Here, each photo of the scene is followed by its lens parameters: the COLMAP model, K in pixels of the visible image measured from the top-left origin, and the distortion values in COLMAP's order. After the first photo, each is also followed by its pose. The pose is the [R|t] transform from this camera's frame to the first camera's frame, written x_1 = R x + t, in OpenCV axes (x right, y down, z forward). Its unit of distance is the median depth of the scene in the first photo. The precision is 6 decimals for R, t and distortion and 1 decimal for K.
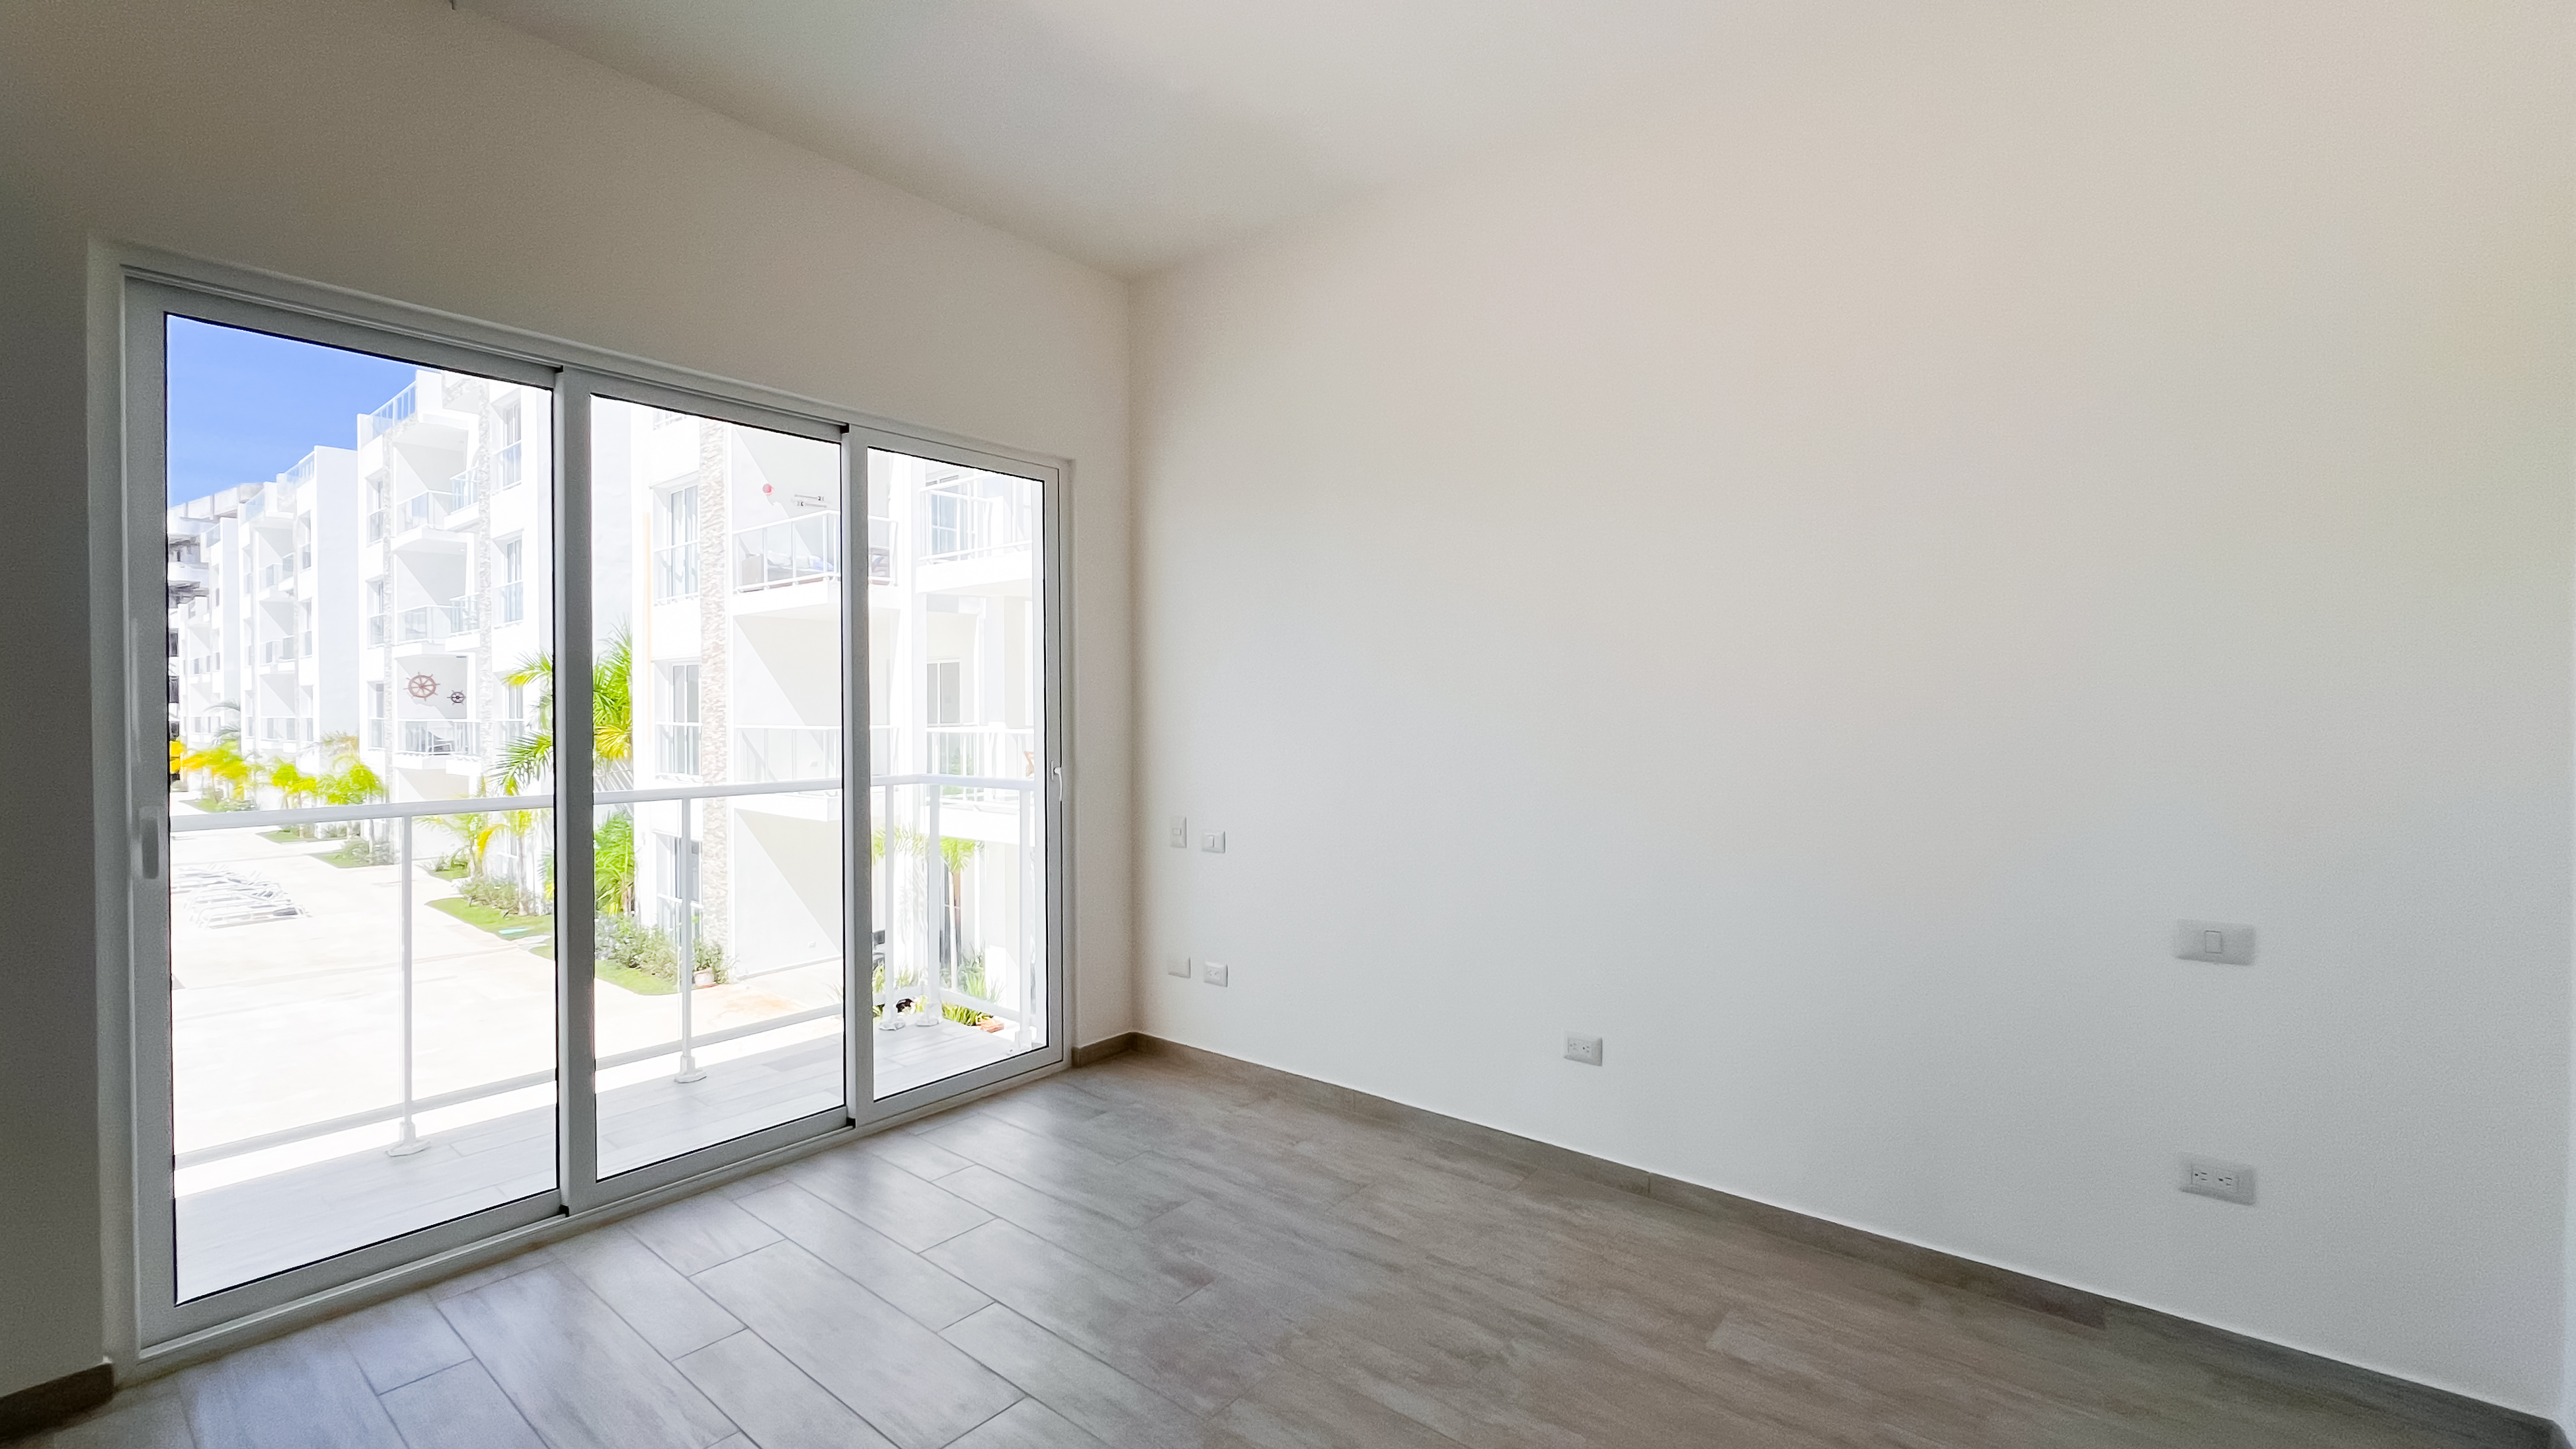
lens RADIAL K [[1068.7, 0, 1281.6], [0, 1068.7, 726.2], [0, 0, 1]] dist [-0.000269, -0.000066]
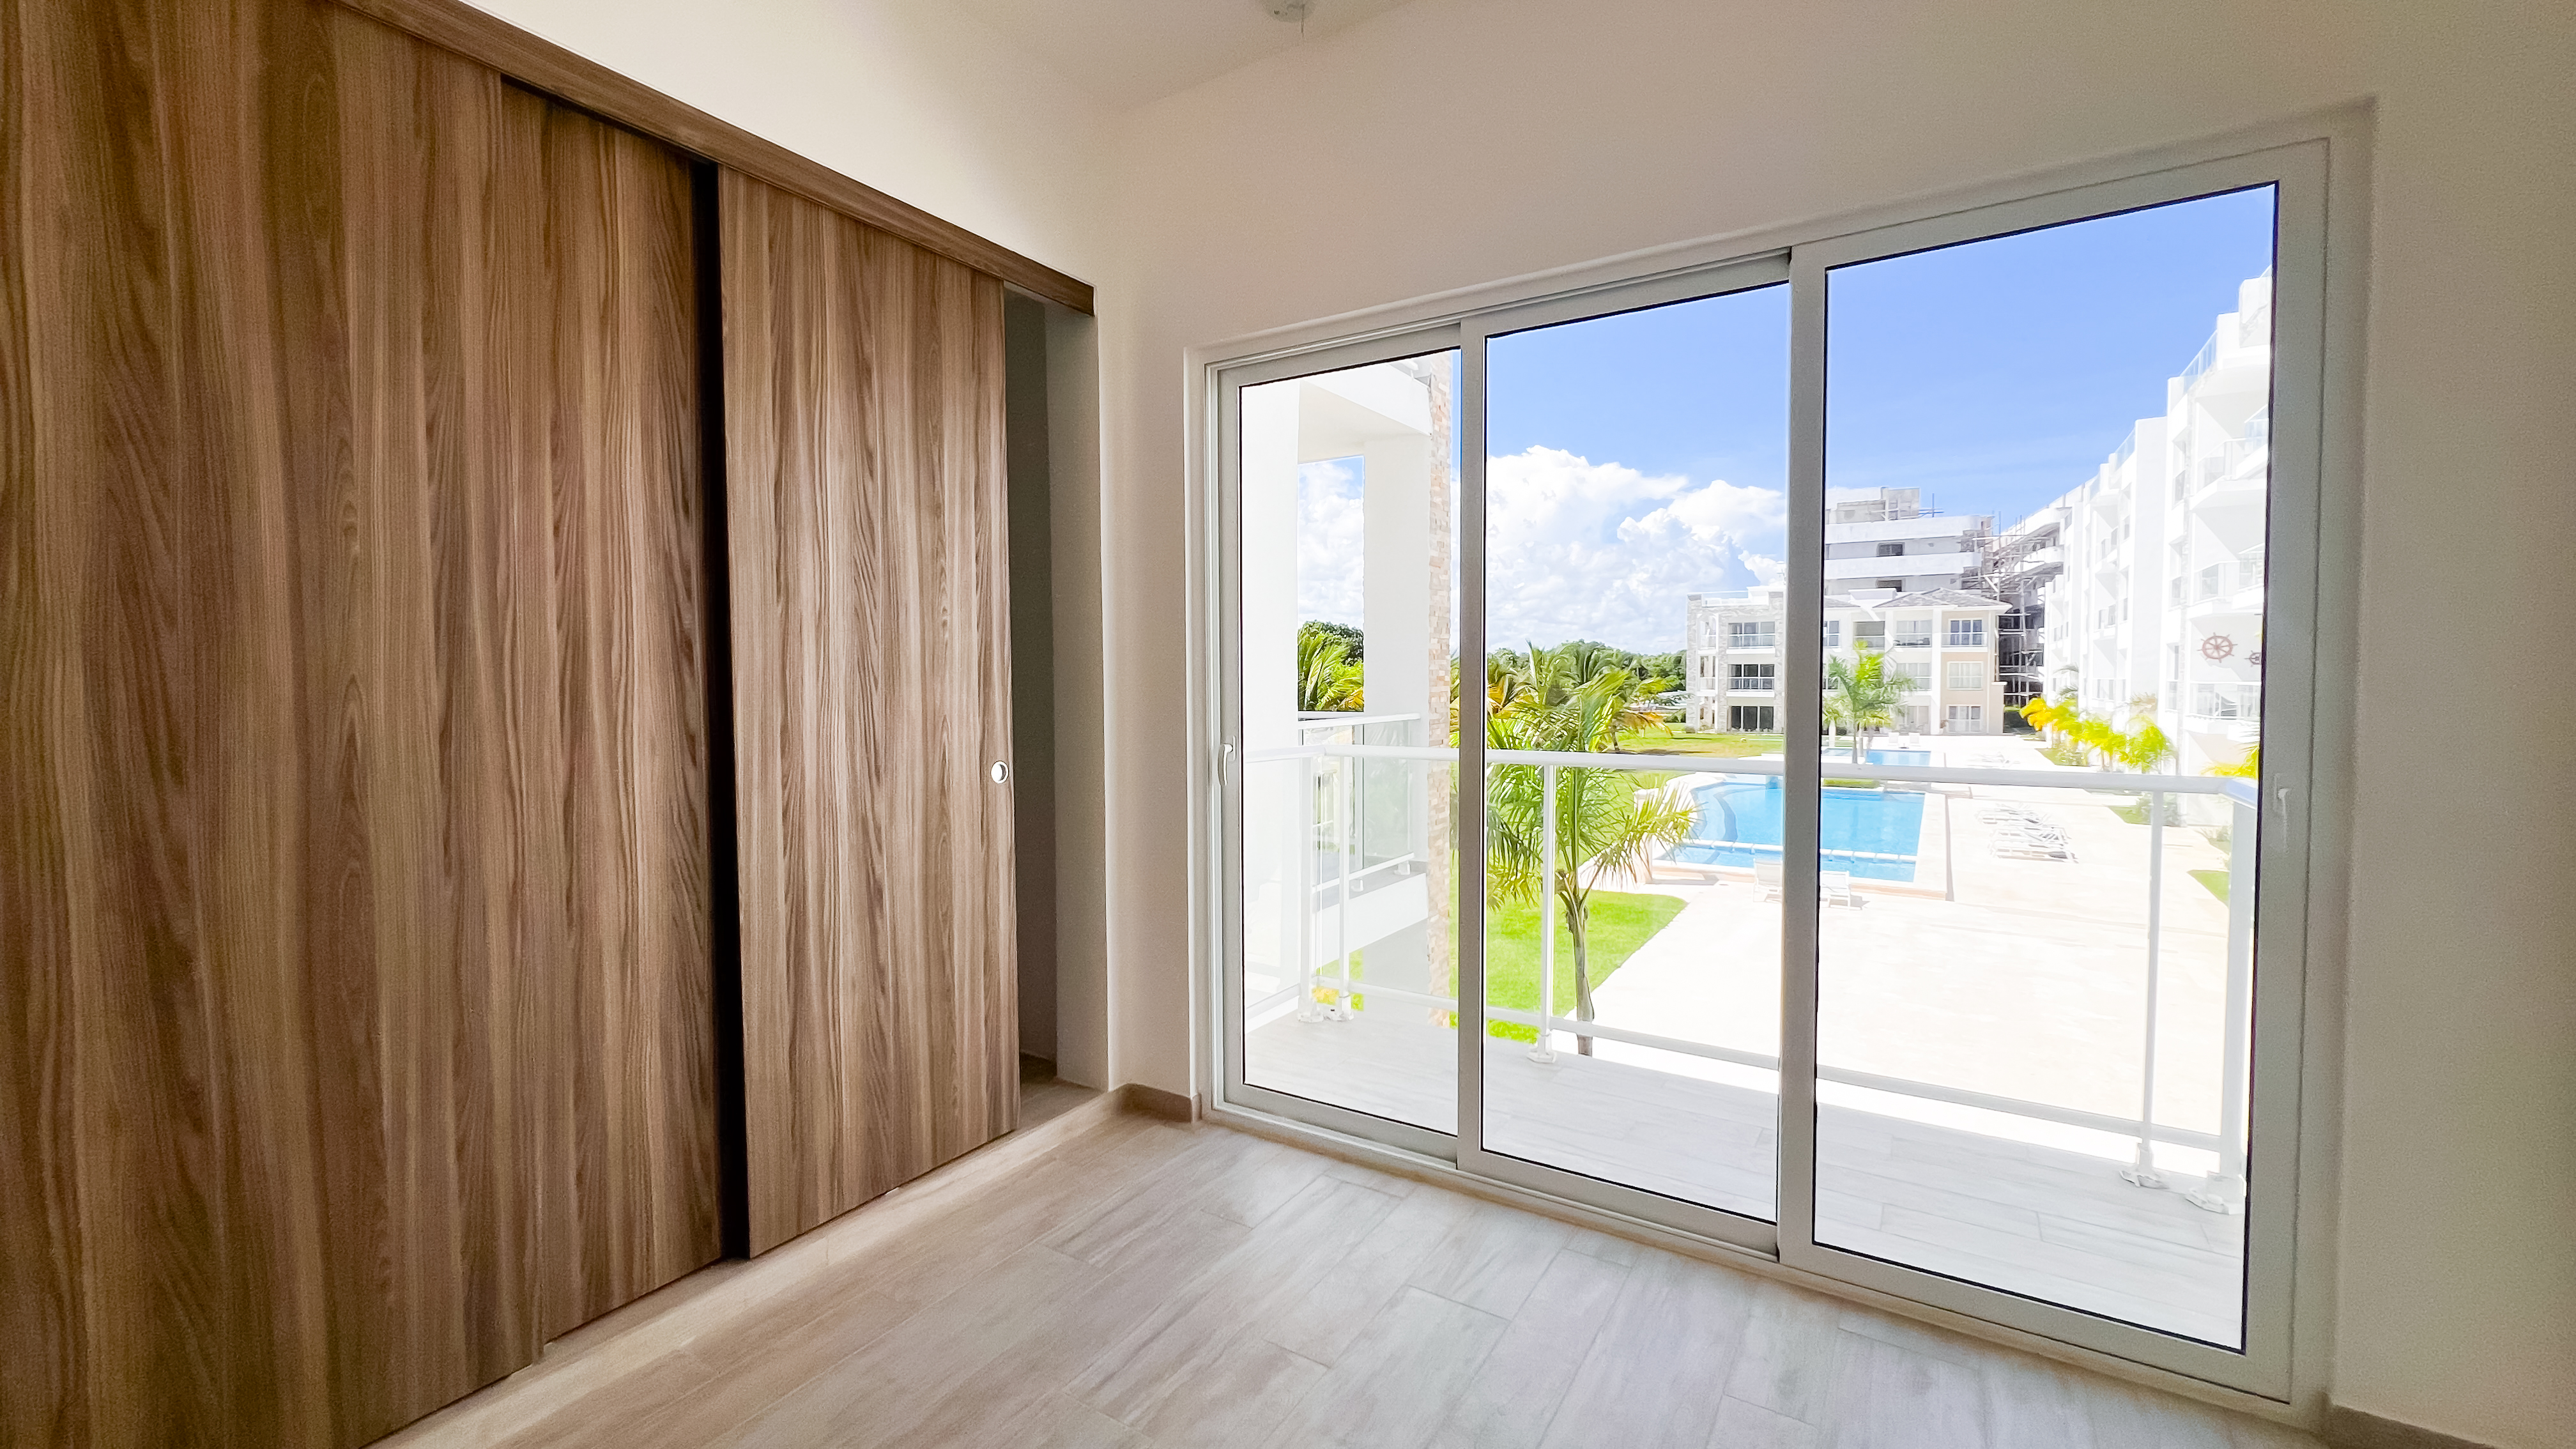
lens RADIAL K [[1036.3, 0, 1288.7], [0, 1036.3, 707.7], [0, 0, 1]] dist [-0.002948, -0.000426]
pose [[0.110852, 0.032068, -0.993319, 0.024200], [-0.013075, 0.999440, 0.030807, -0.000399], [0.993751, 0.009573, 0.111209, 0.064514]]
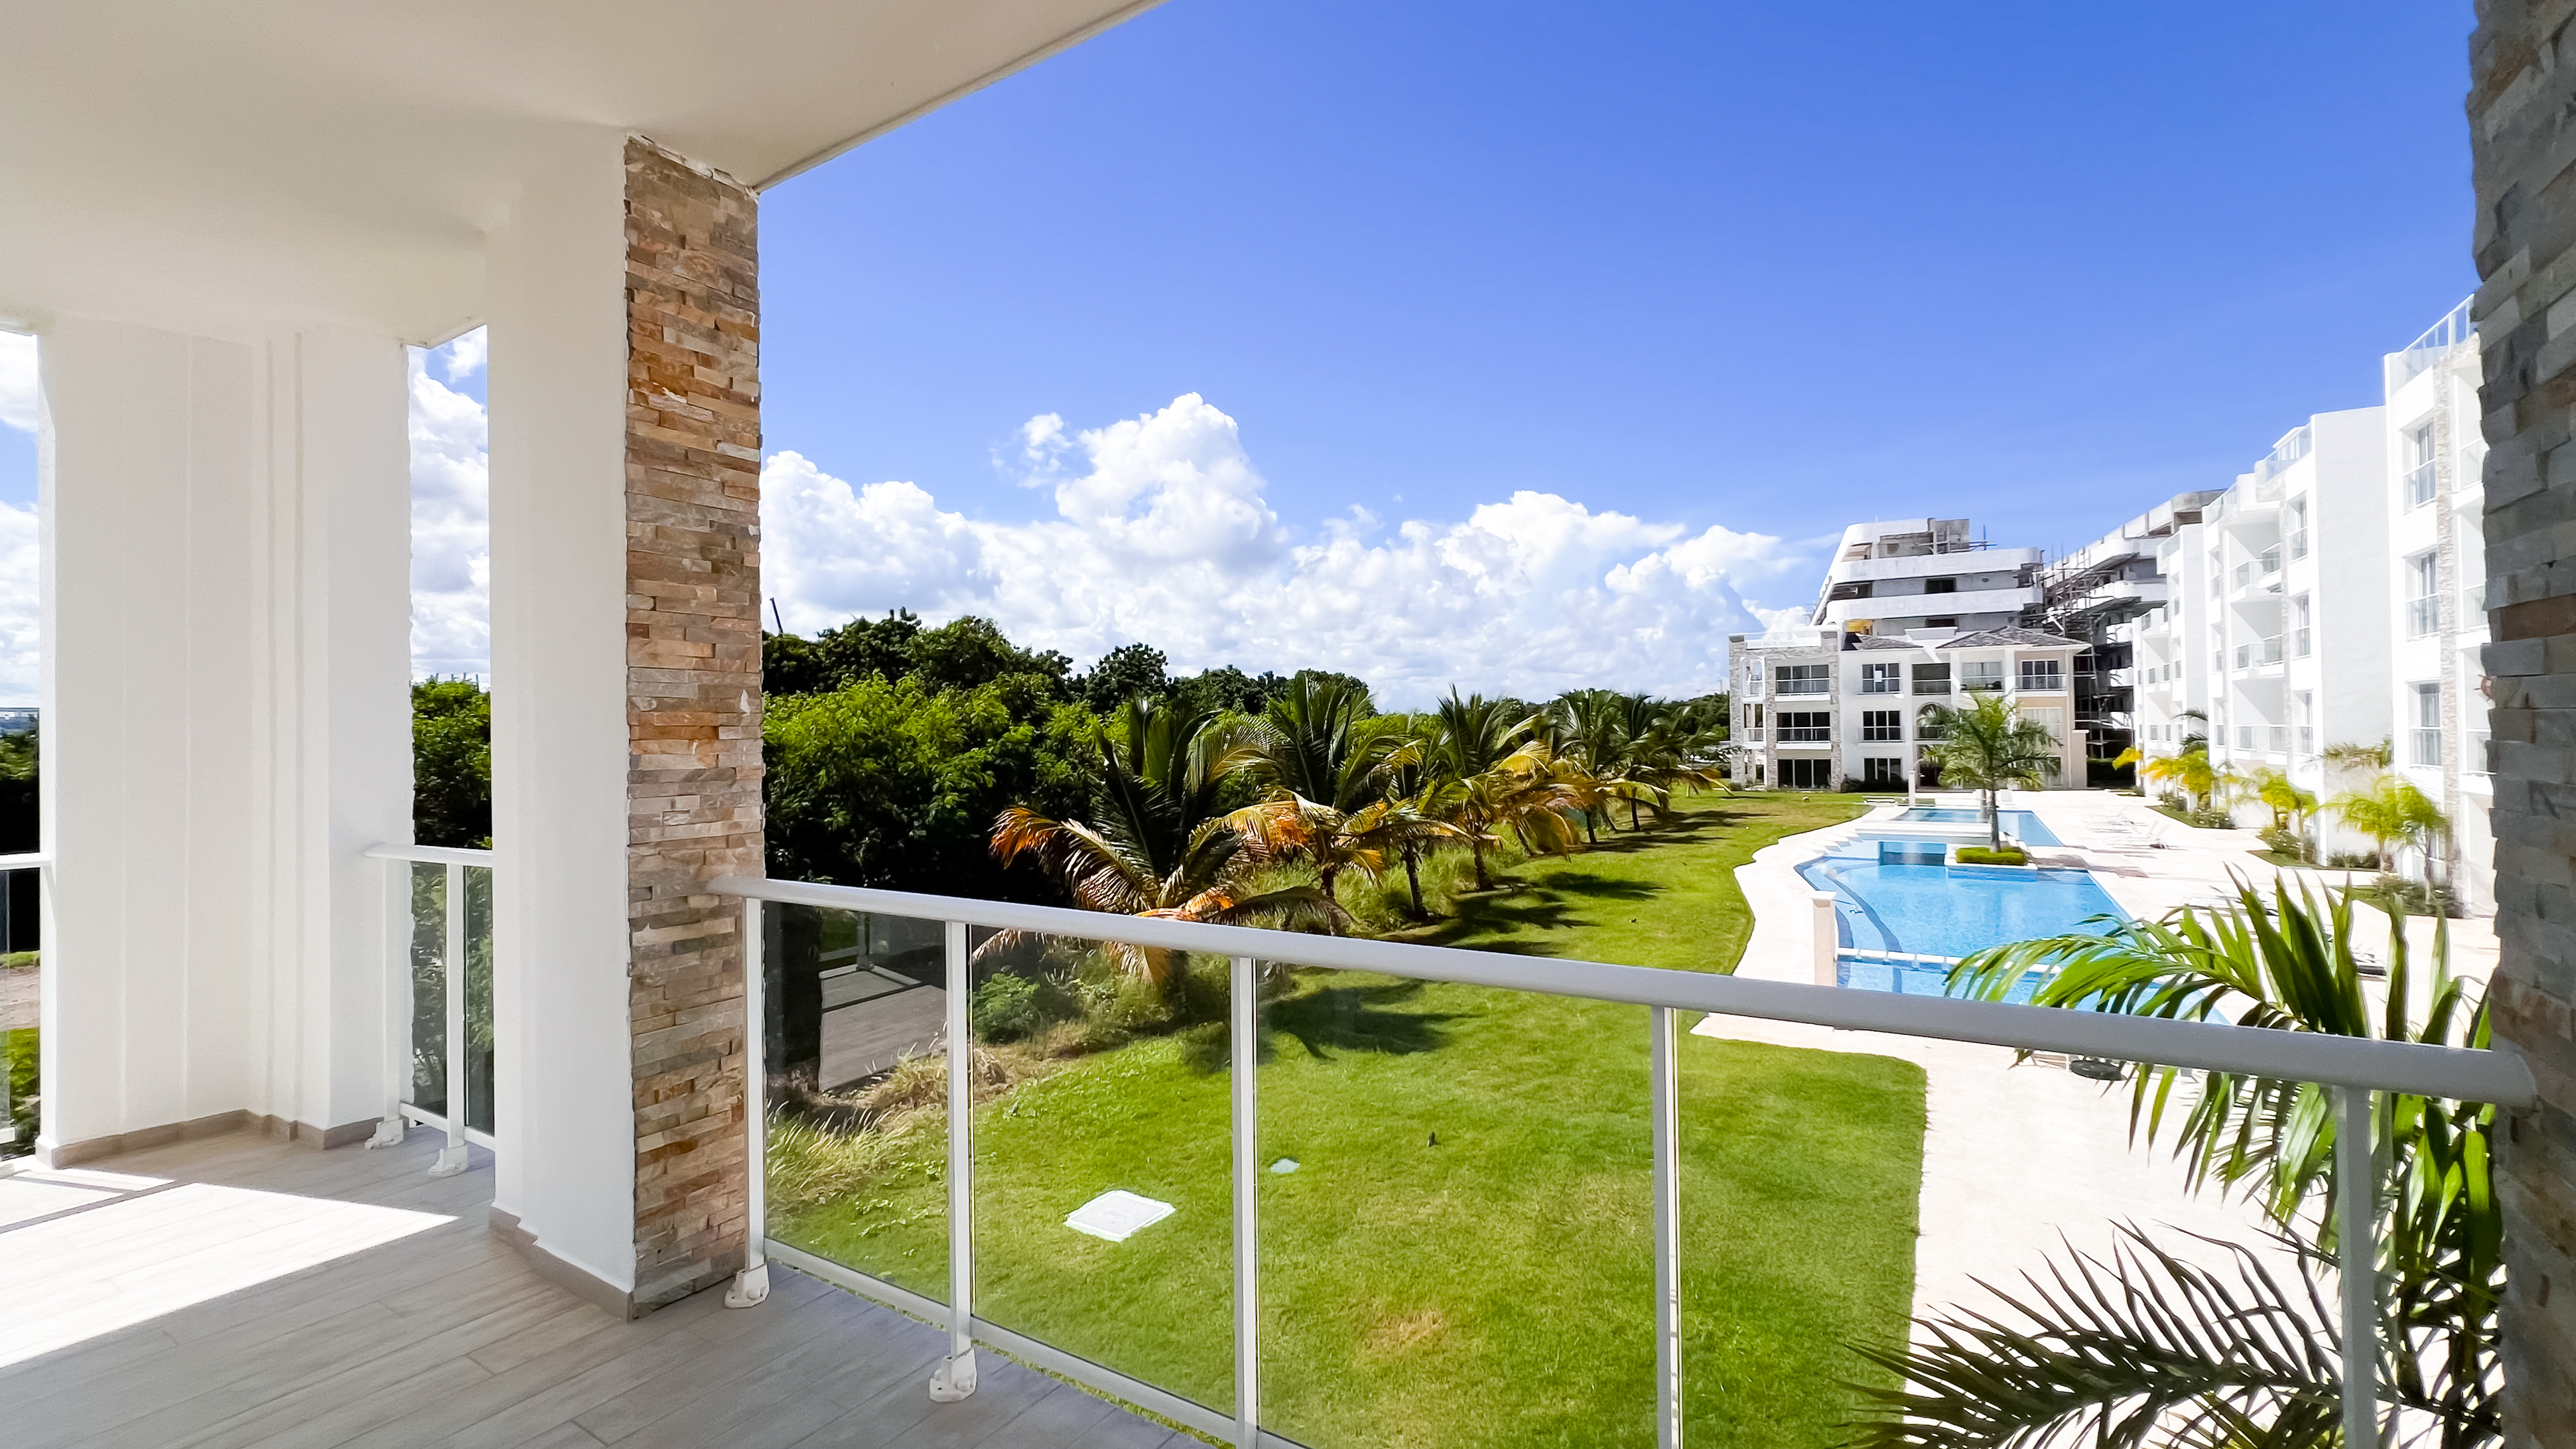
lens RADIAL K [[1036.3, 0, 1286.7], [0, 1036.3, 719.9], [0, 0, 1]] dist [-0.002948, -0.000426]
pose [[0.120099, -0.007858, -0.992731, -0.180152], [-0.002625, 0.999963, -0.008233, -0.004487], [0.992758, 0.003594, 0.120074, 0.069789]]
